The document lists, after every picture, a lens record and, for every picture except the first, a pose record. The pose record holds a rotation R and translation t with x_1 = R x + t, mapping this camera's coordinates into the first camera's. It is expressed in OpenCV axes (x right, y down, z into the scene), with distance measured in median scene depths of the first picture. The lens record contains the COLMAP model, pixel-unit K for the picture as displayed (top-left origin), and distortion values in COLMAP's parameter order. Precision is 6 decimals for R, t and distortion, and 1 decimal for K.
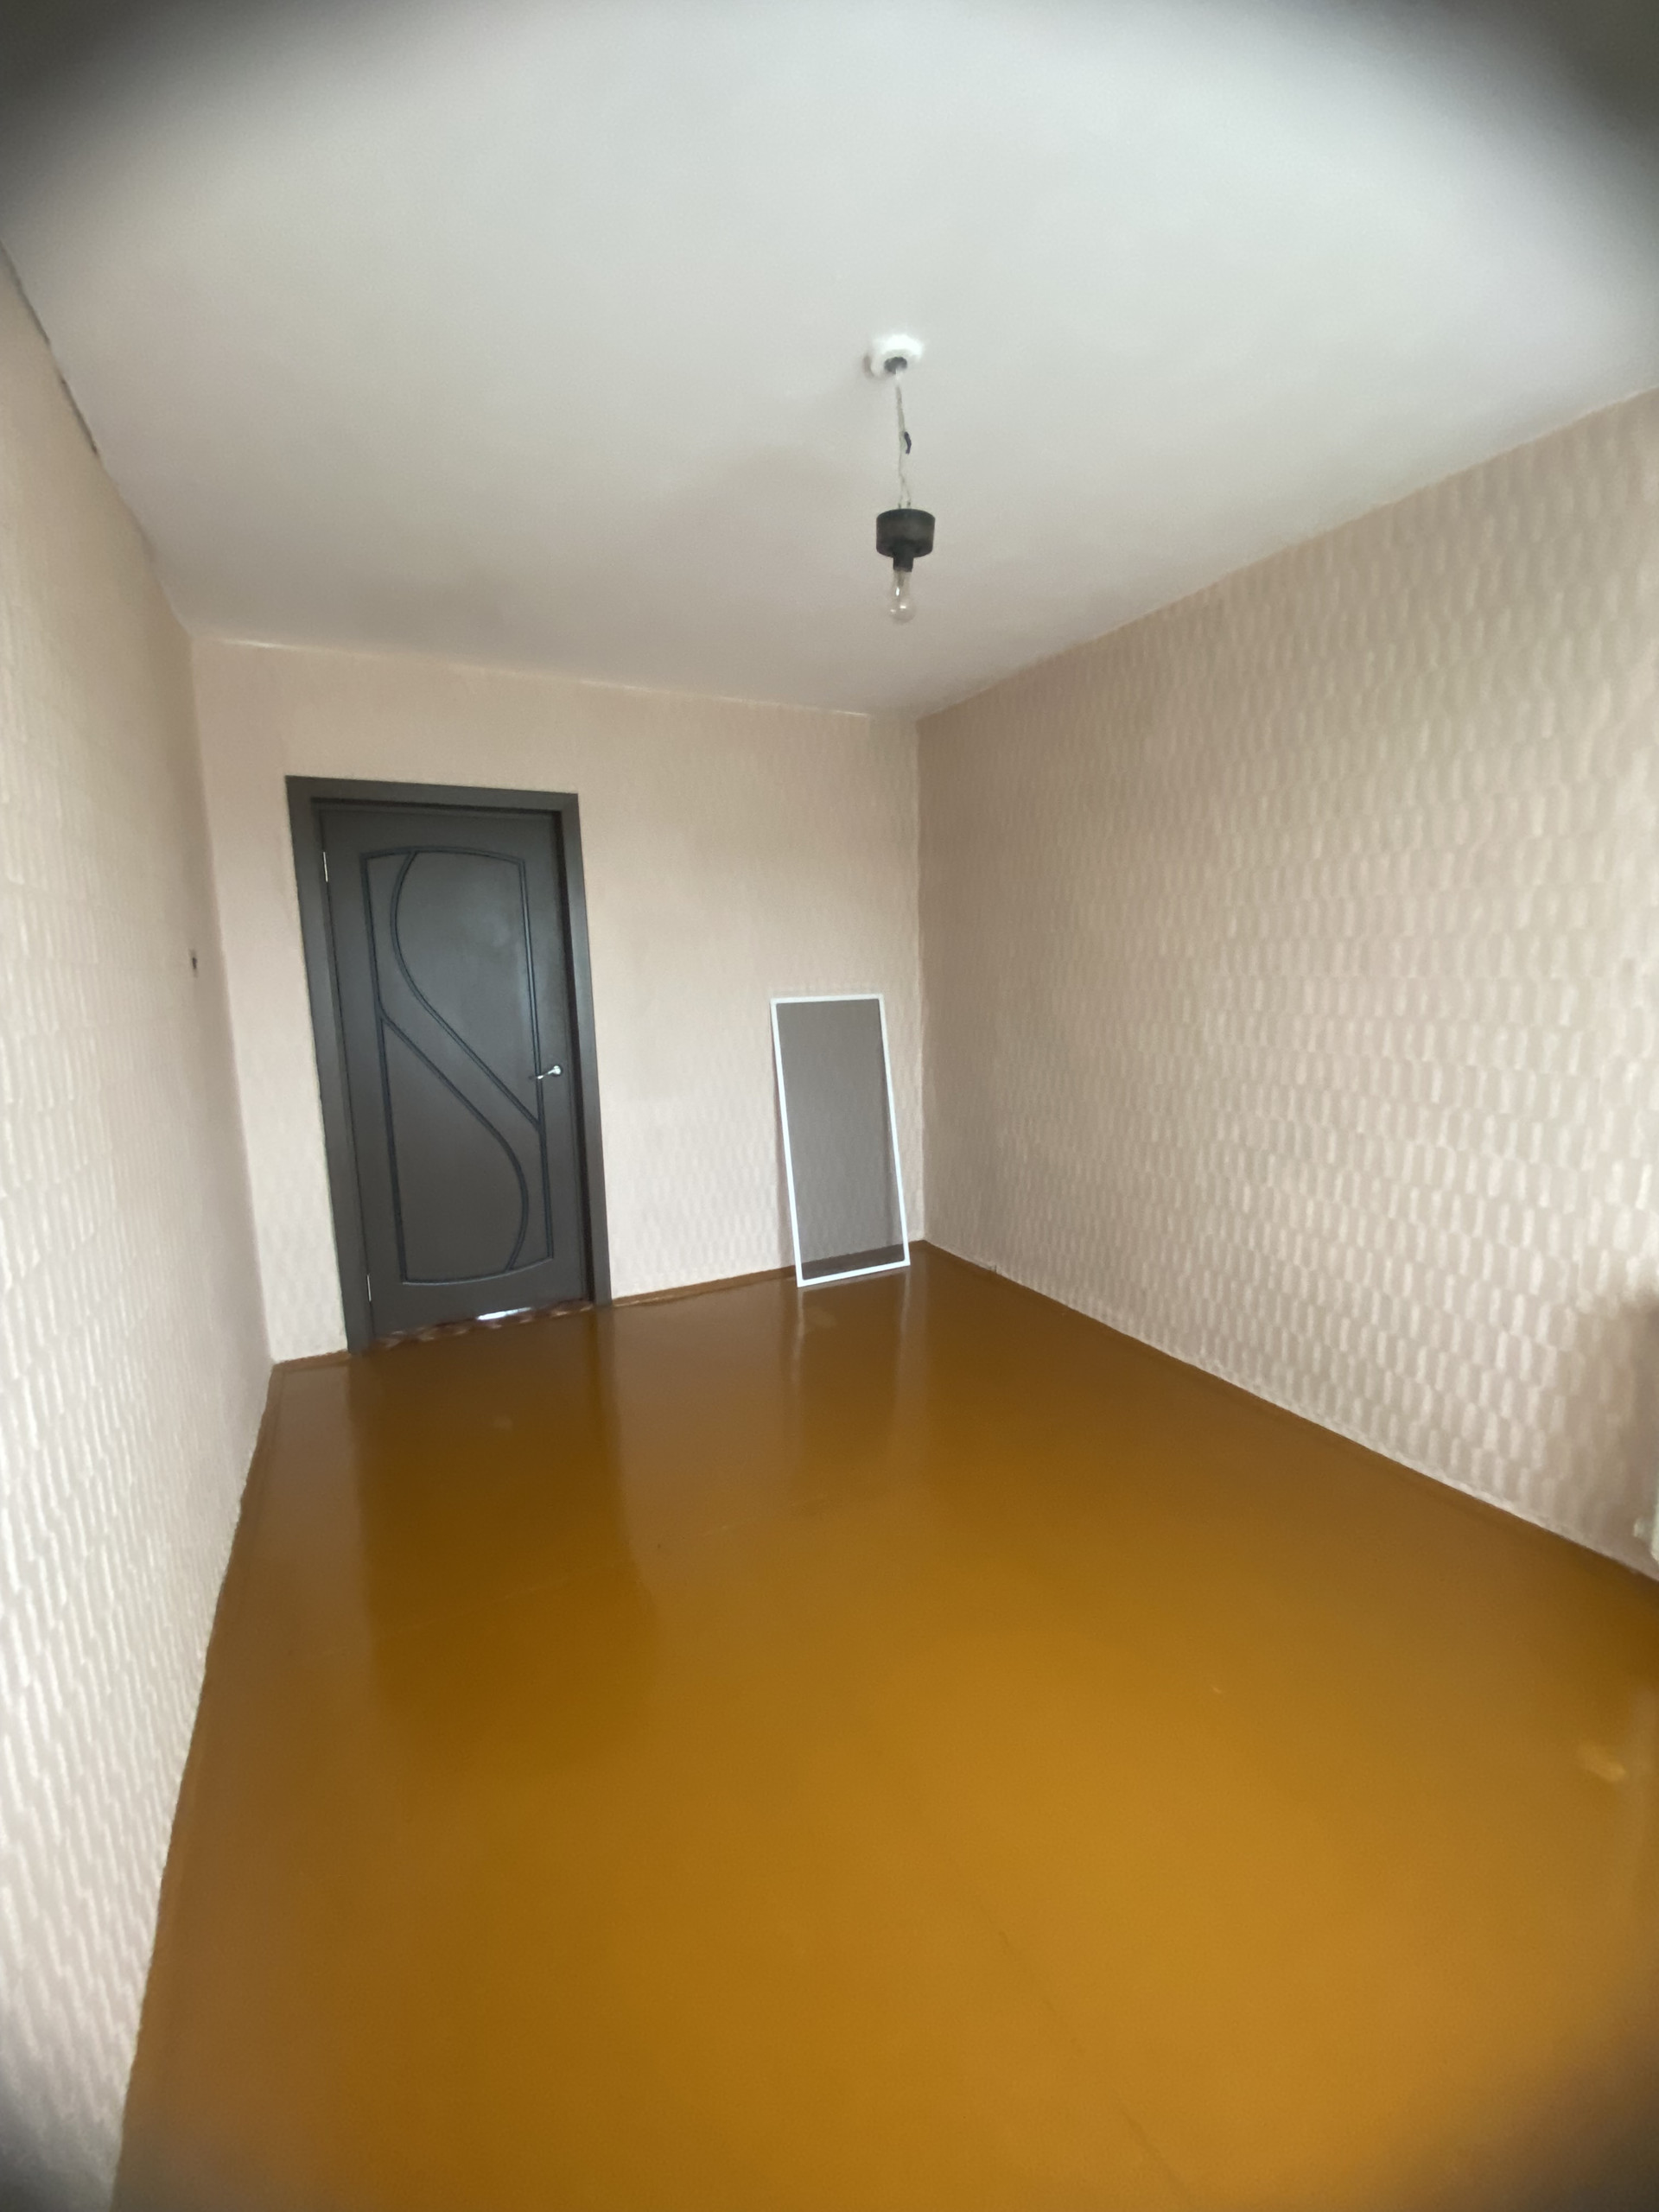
lens RADIAL K [[898.1, 0, 819.1], [0, 898.1, 1093.5], [0, 0, 1]] dist [0.032501, -0.026207]
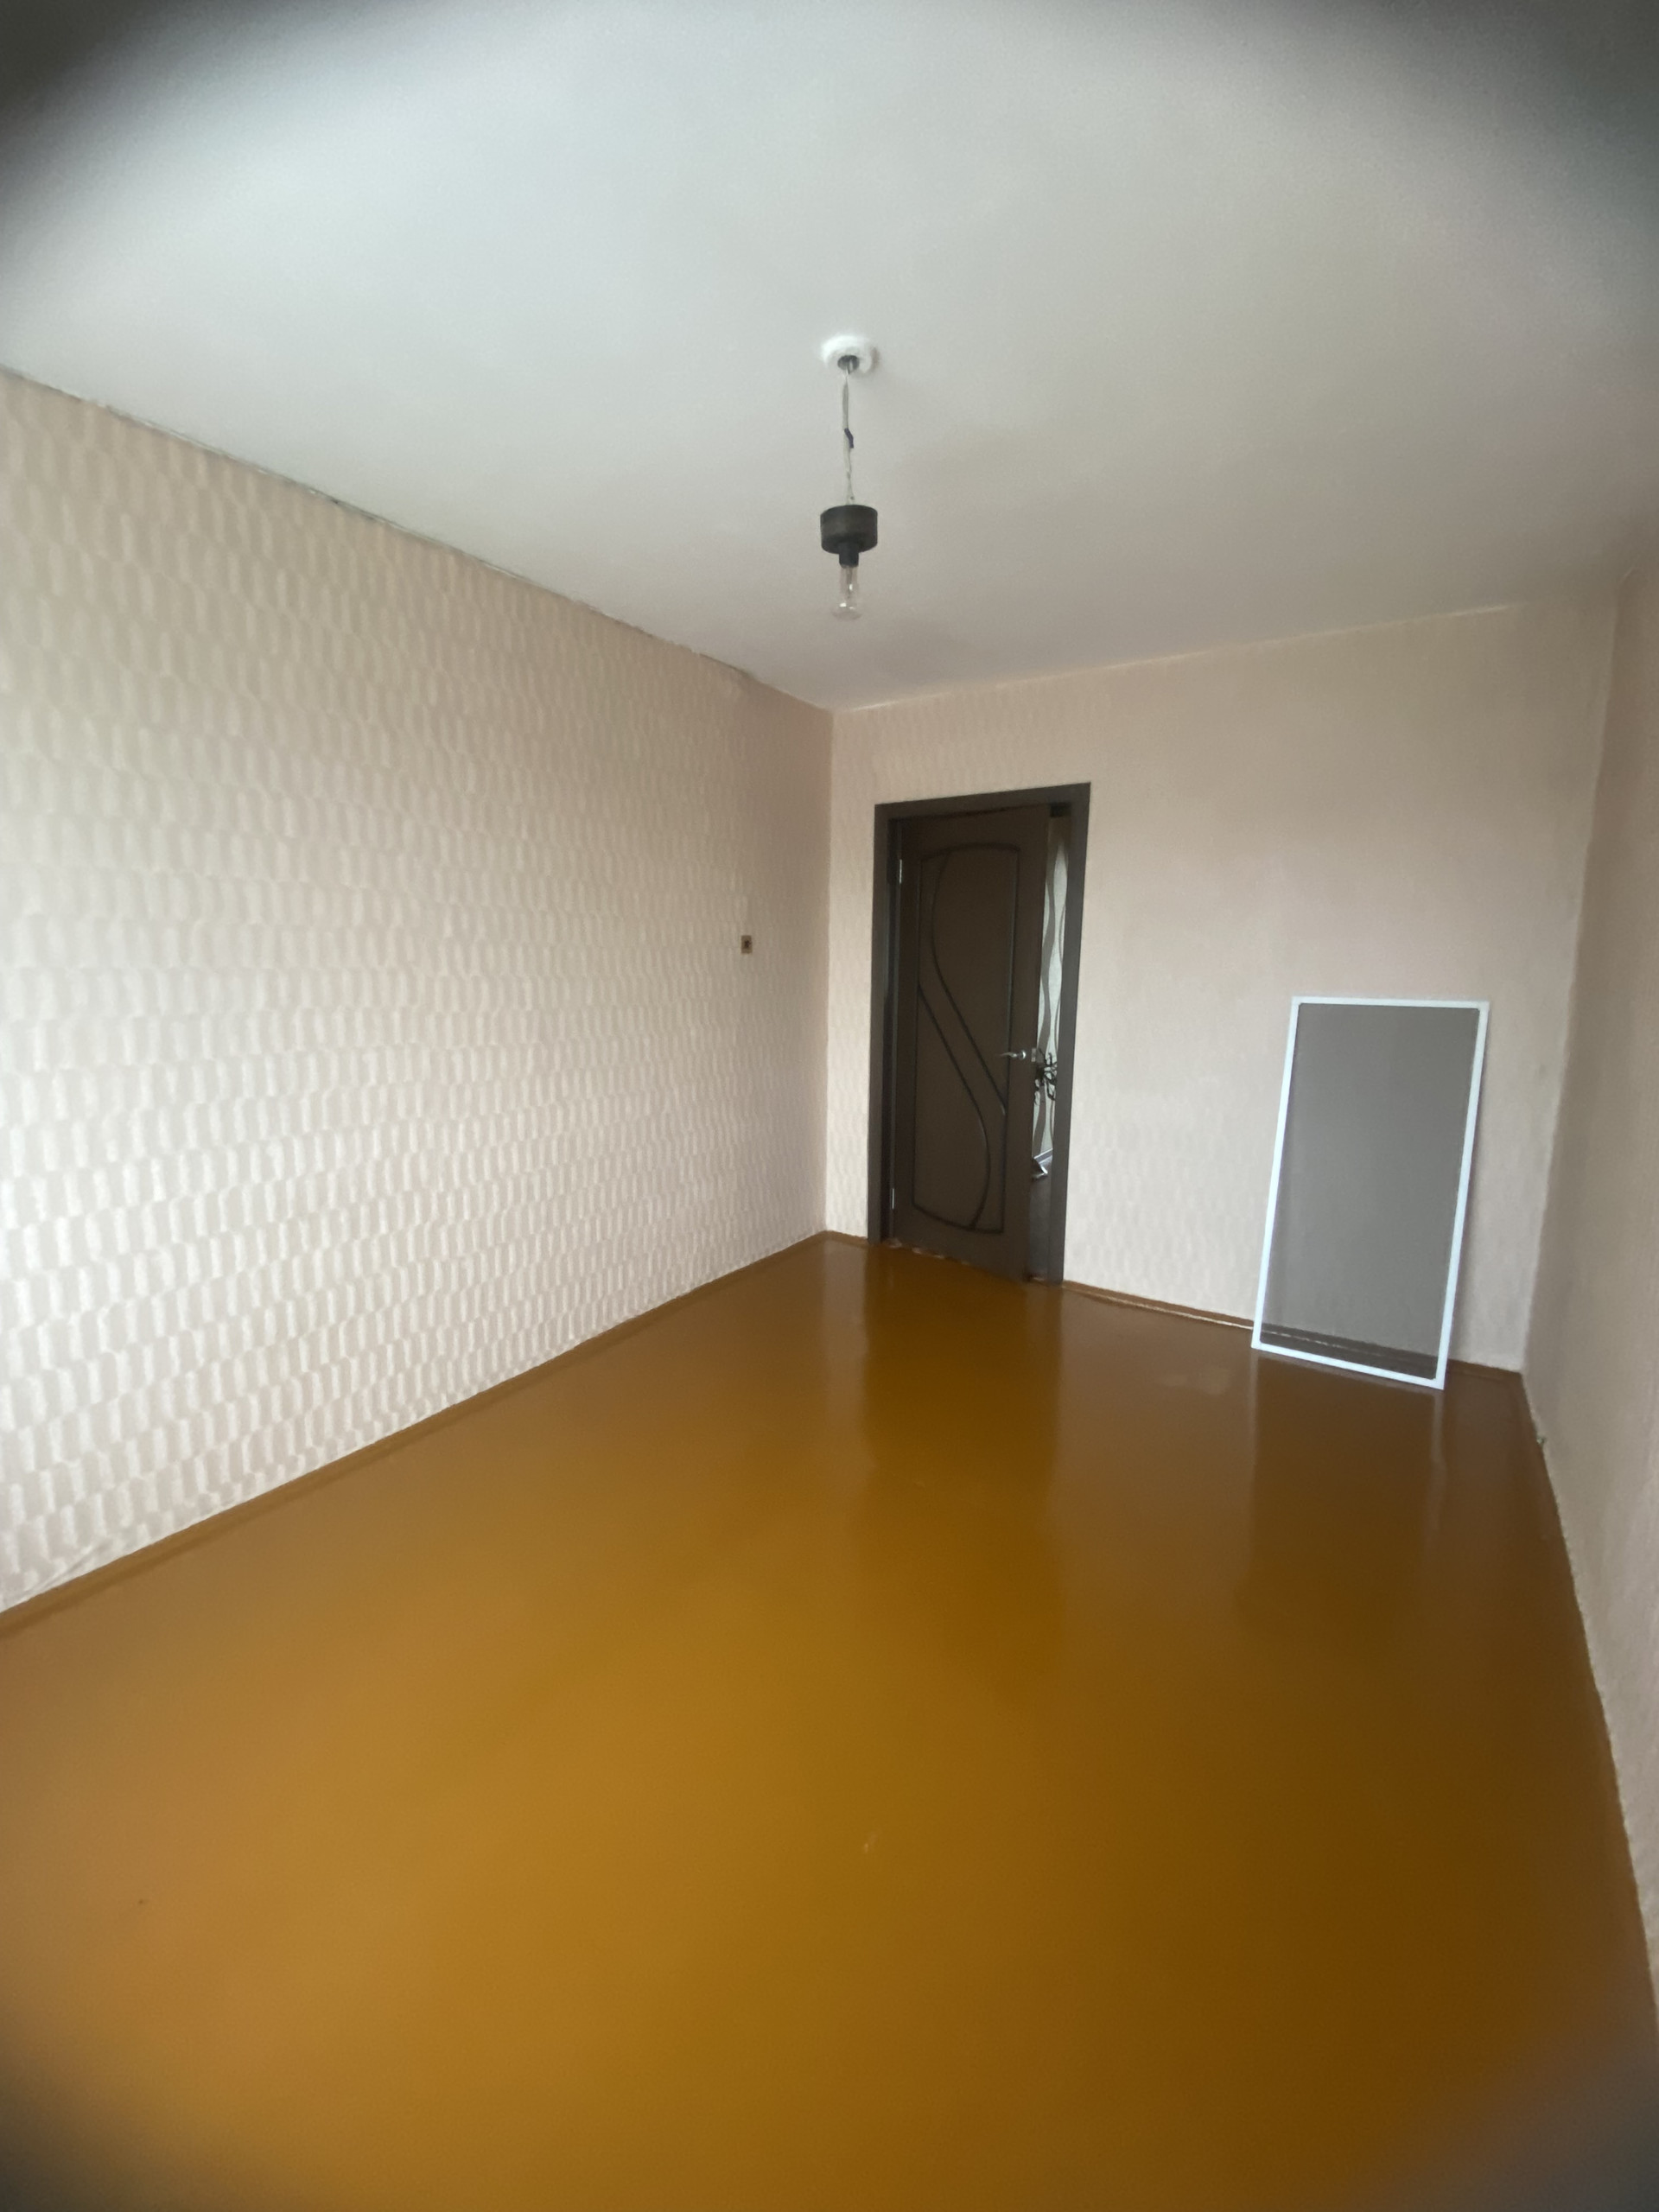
lens RADIAL K [[898.1, 0, 819.1], [0, 898.1, 1093.5], [0, 0, 1]] dist [0.032501, -0.026207]
pose [[0.493129, 0.161301, -0.854872, 0.466975], [-0.140316, 0.984542, 0.104827, -0.046863], [0.858566, 0.068259, 0.508139, 0.226094]]
